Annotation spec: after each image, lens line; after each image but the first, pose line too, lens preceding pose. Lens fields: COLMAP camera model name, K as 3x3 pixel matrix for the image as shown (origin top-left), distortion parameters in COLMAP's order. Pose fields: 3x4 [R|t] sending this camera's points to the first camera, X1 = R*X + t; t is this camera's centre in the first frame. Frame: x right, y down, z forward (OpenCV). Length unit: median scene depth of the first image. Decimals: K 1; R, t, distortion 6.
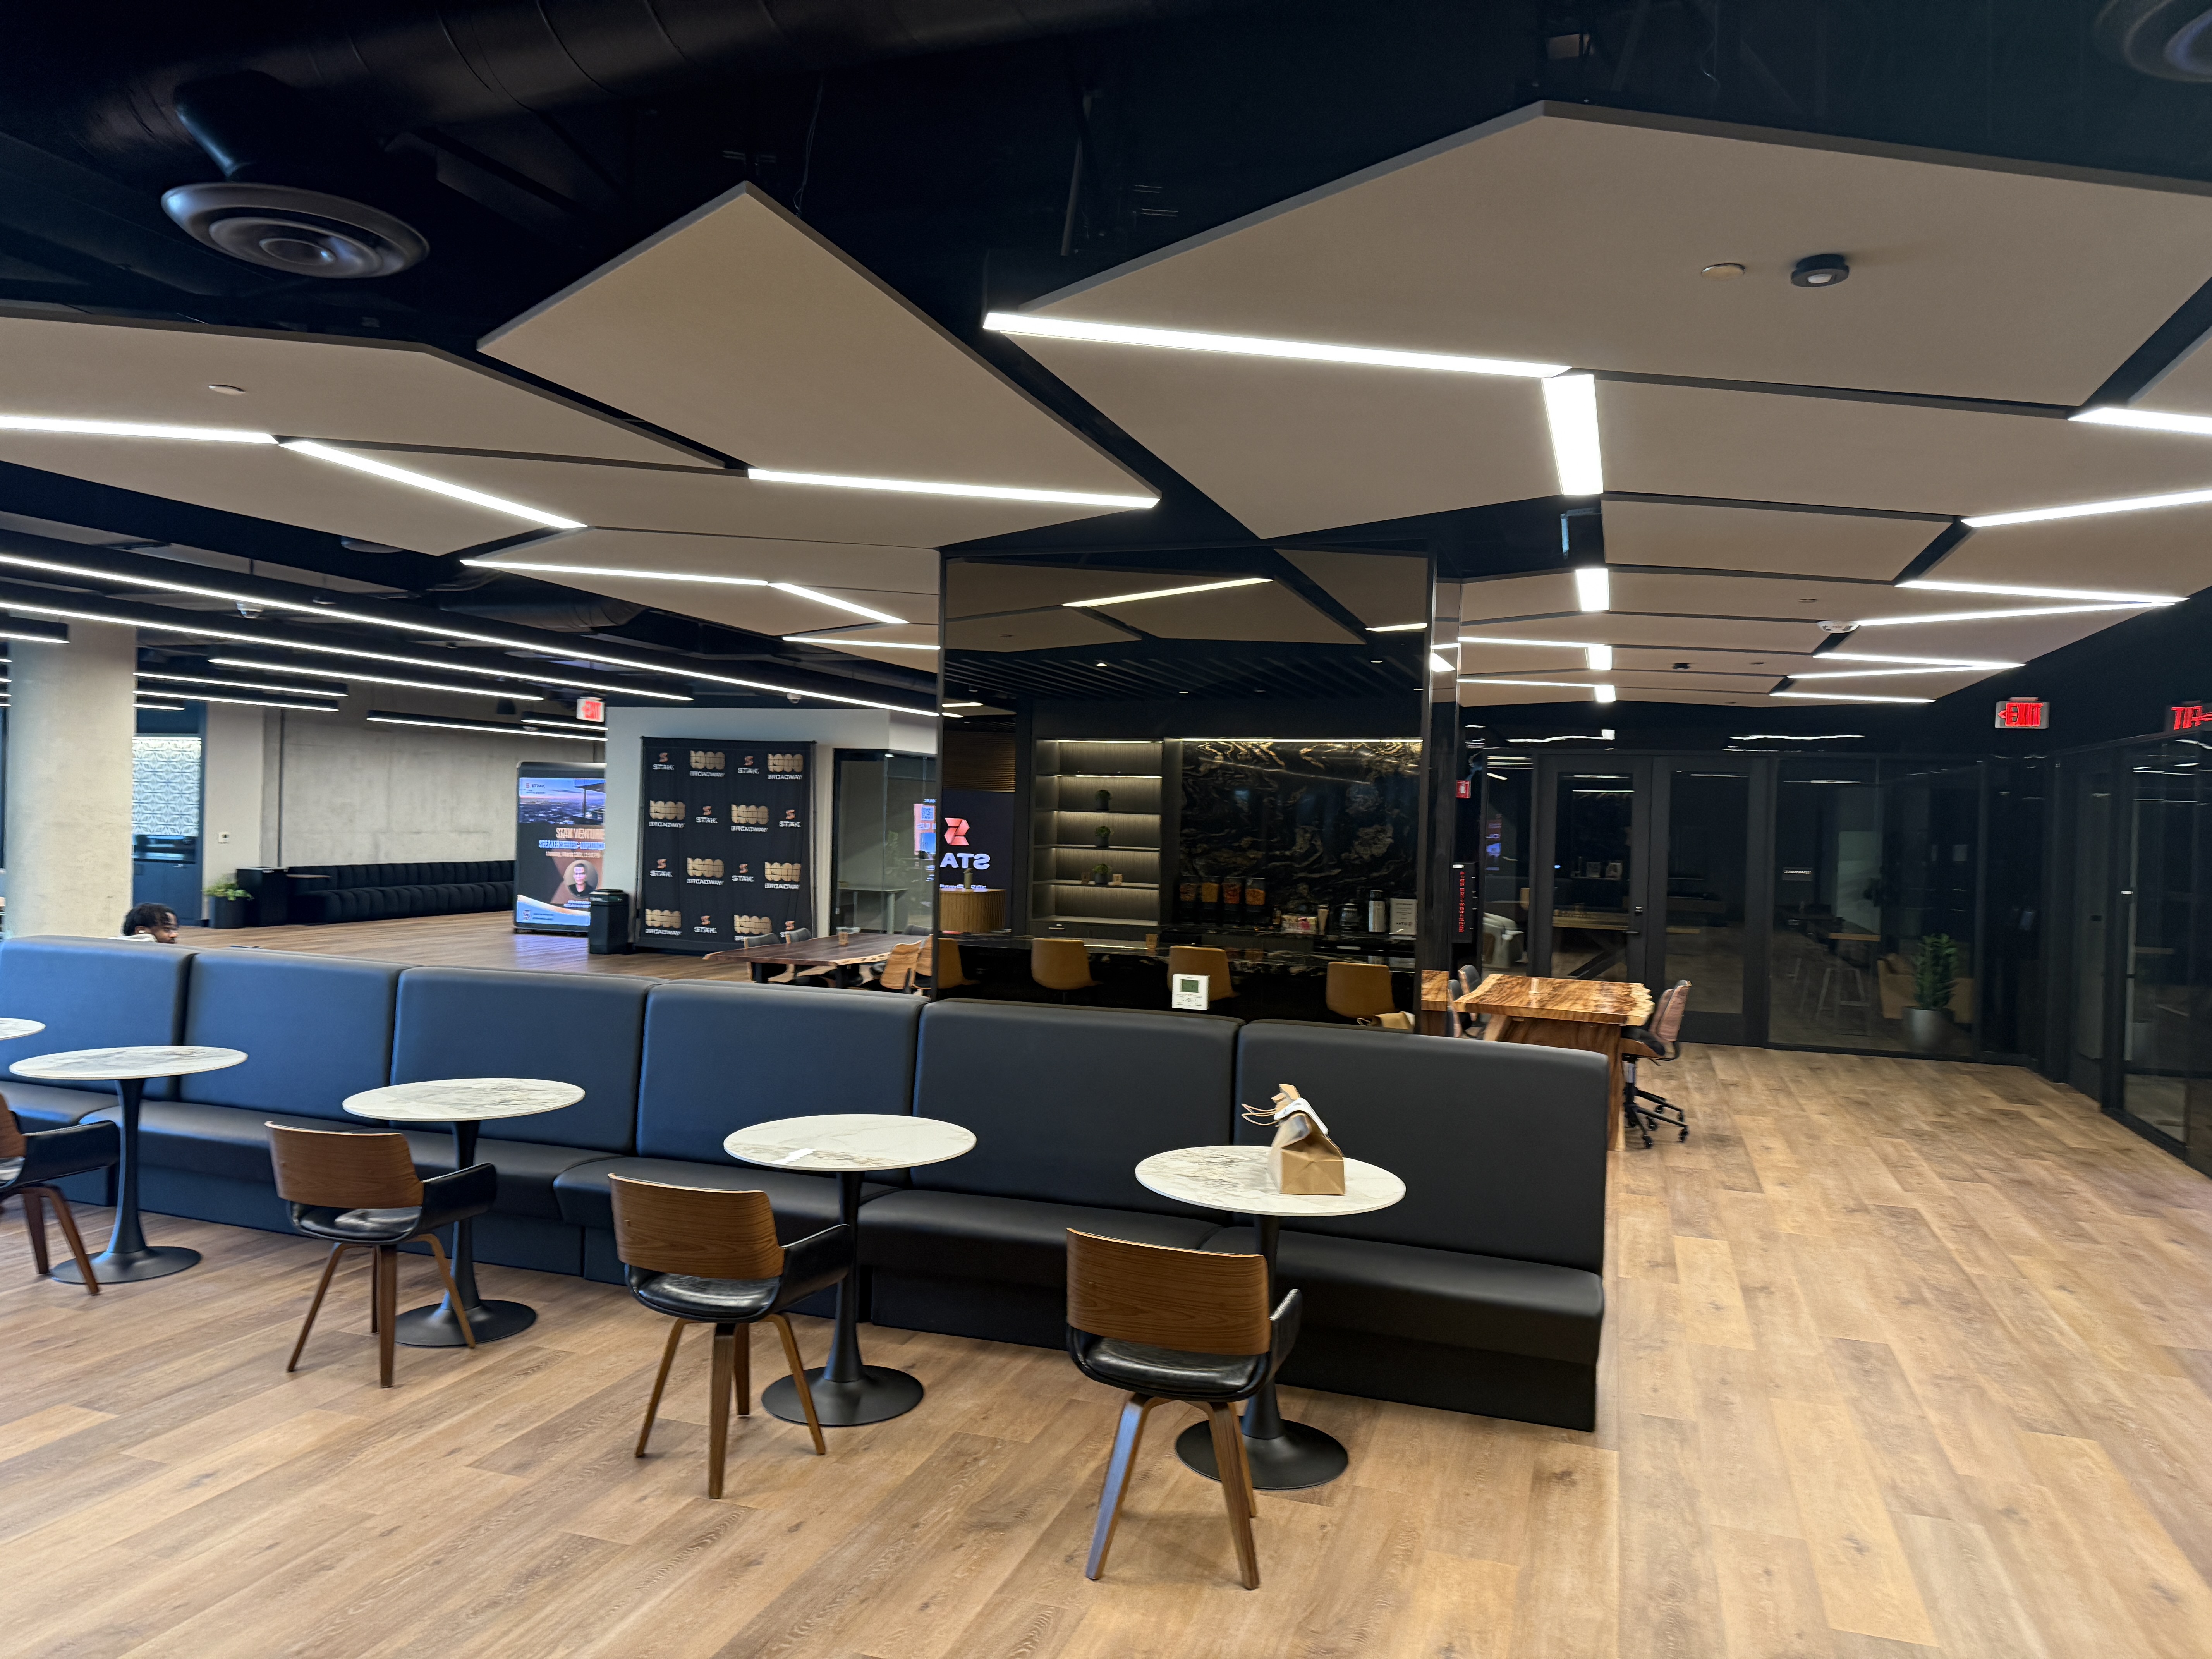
lens RADIAL K [[1535.5, 0, 1102.4], [0, 1535.5, 691.9], [0, 0, 1]] dist [0.141360, -0.126220]
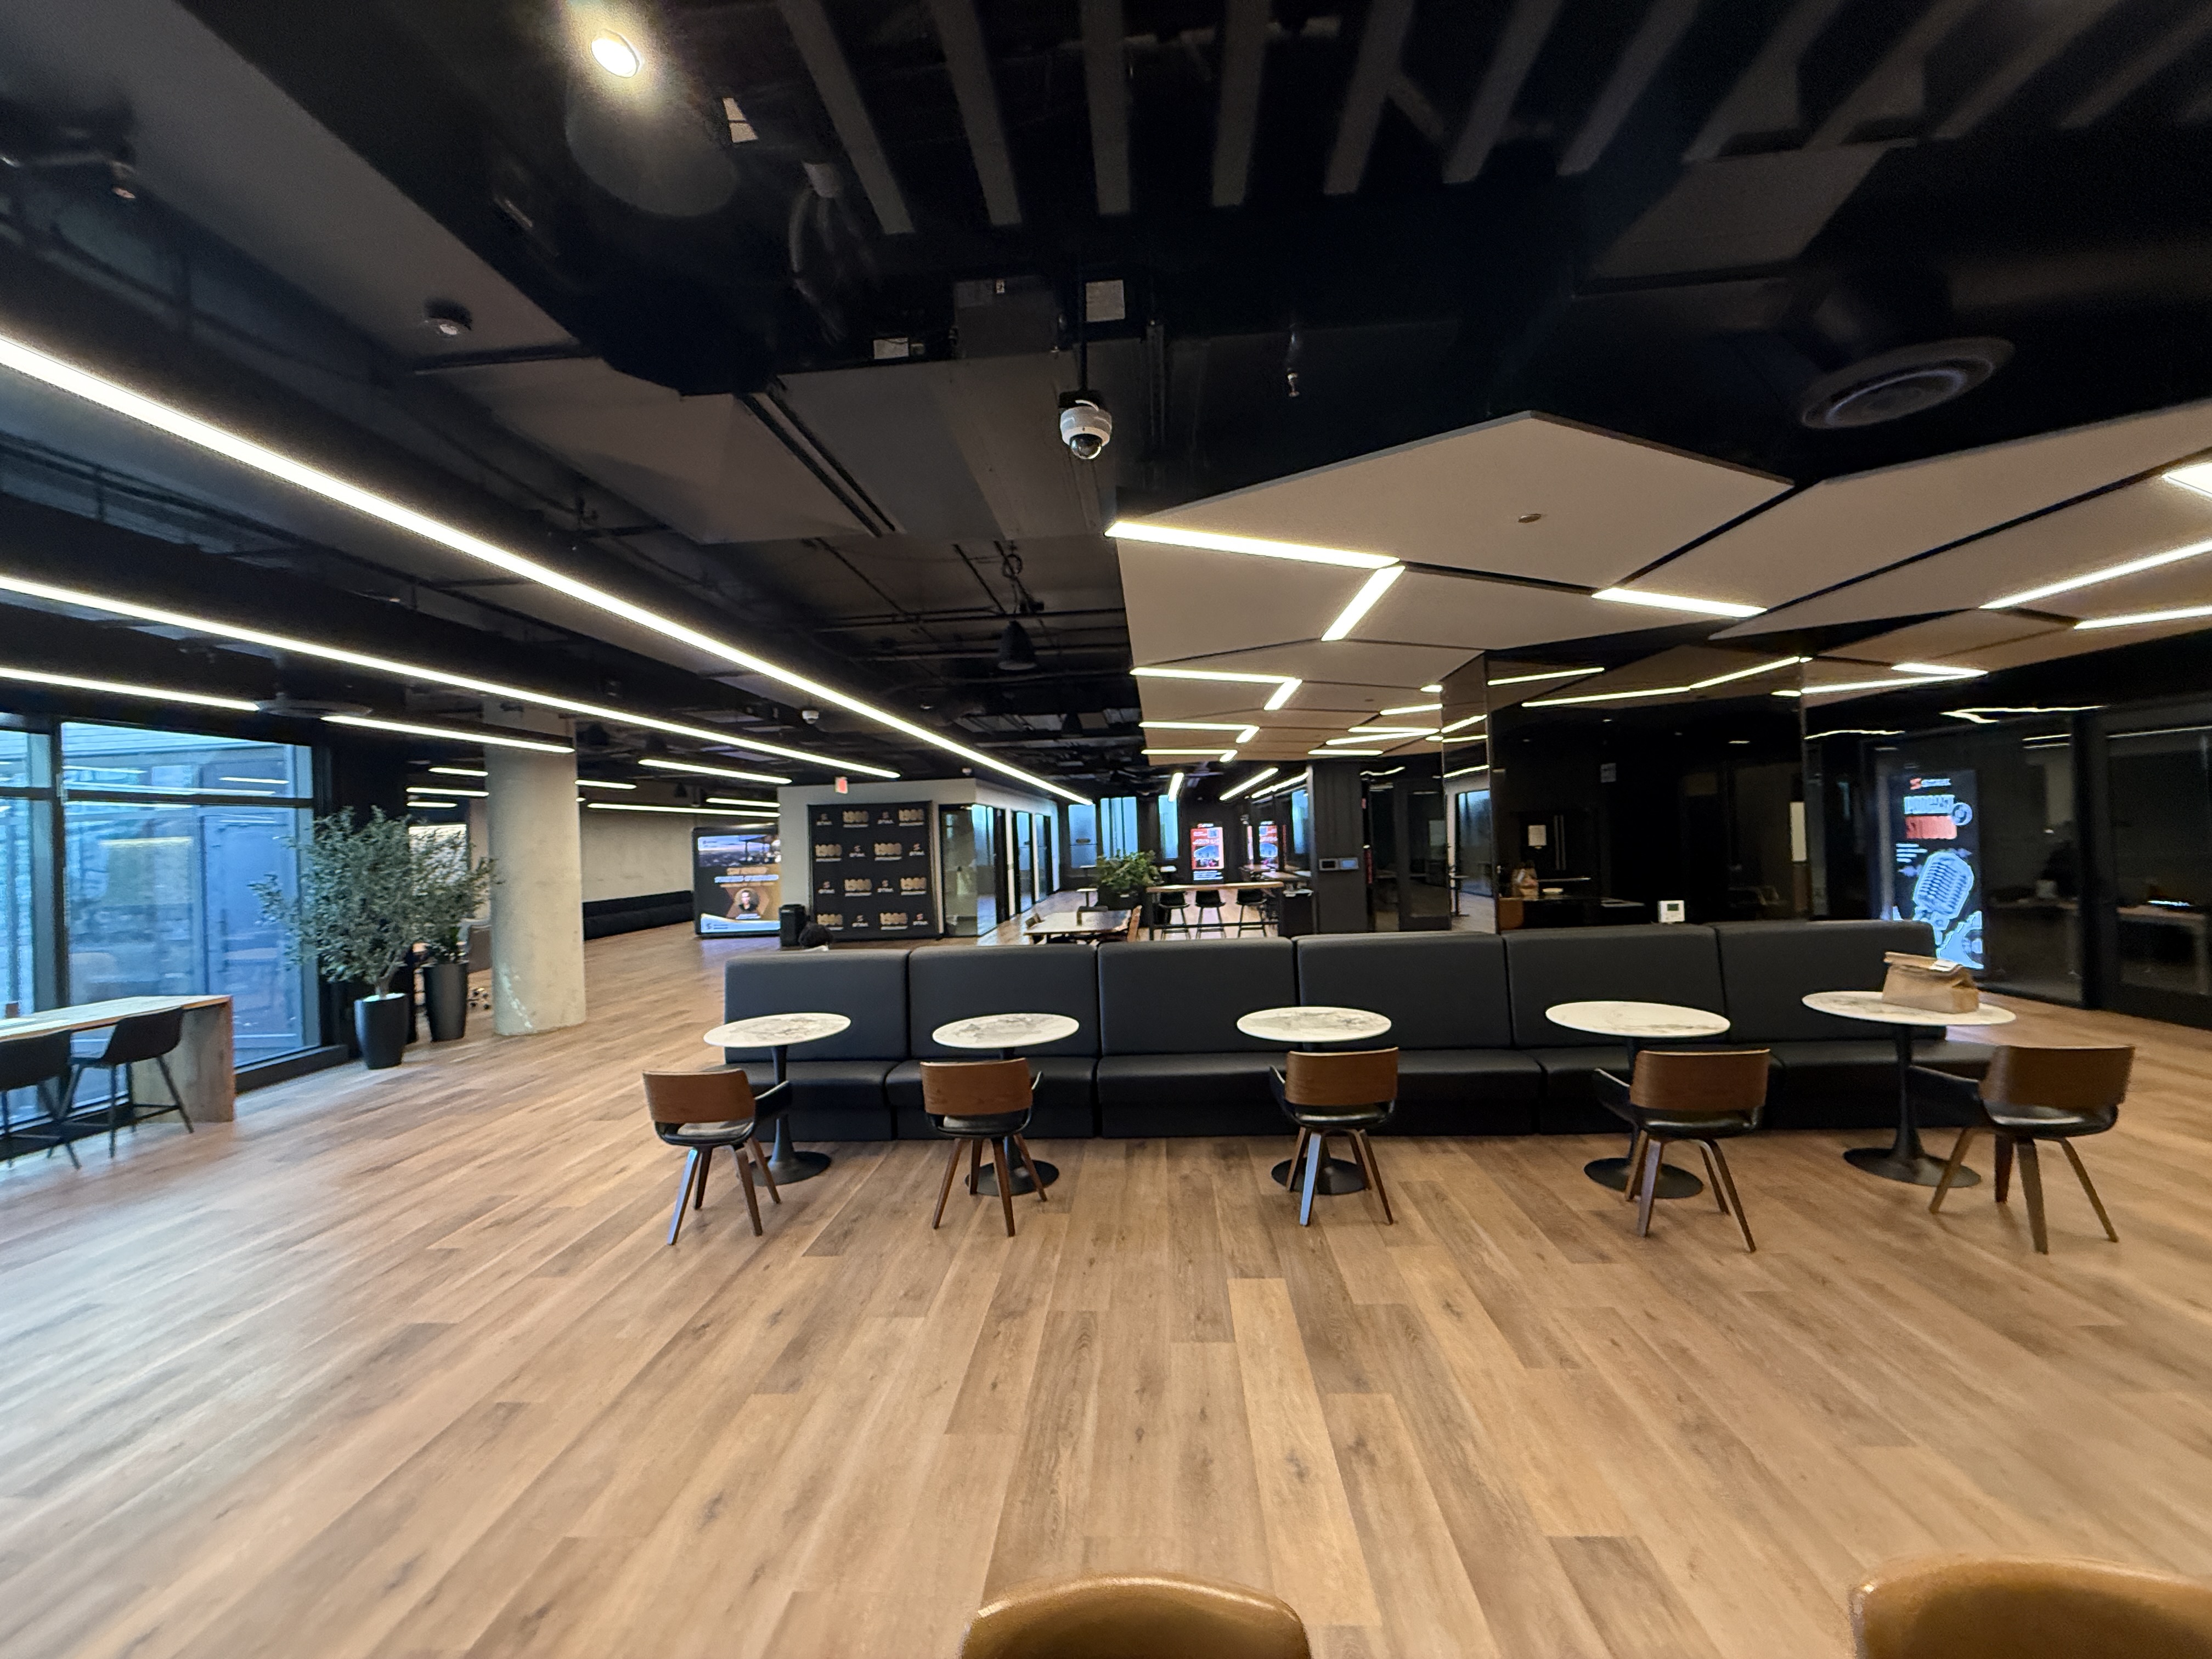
lens RADIAL K [[866.5, 0, 1106.0], [0, 866.5, 829.5], [0, 0, 1]] dist [-0.009856, 0.000094]
pose [[0.961295, -0.069726, 0.266553, -0.247125], [0.050949, 0.995749, 0.076729, 0.002806], [-0.270770, -0.060179, 0.960761, 0.096450]]
